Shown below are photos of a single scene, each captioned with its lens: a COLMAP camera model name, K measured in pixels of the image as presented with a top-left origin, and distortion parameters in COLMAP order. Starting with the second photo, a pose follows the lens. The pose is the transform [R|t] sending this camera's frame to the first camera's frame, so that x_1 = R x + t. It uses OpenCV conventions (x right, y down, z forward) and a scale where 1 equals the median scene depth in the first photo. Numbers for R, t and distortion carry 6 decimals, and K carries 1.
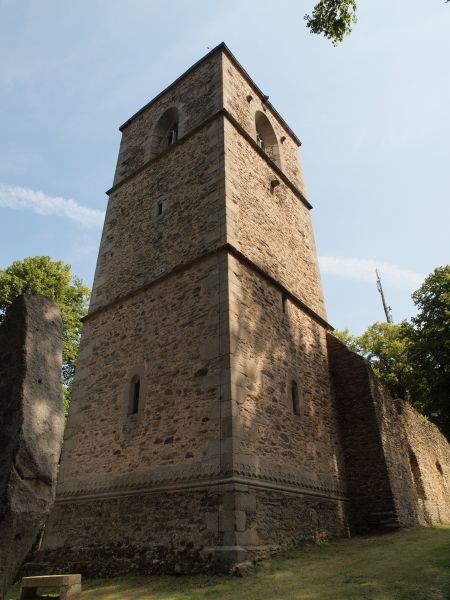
lens RADIAL K [[424.4, 0, 225.0], [0, 424.4, 300.0], [0, 0, 1]] dist [-0.138554, 0.122309]
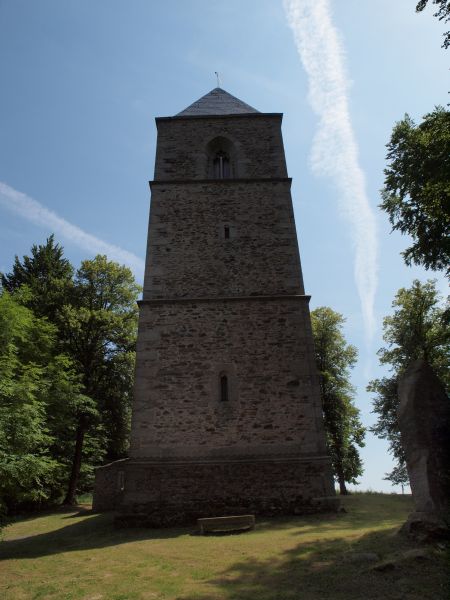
lens RADIAL K [[424.4, 0, 225.0], [0, 424.4, 300.0], [0, 0, 1]] dist [-0.138554, 0.122309]
pose [[0.791812, 0.282248, 0.541636, -1.034665], [-0.303394, 0.951431, -0.052264, 0.043688], [-0.530080, -0.122946, 0.838987, -0.050218]]
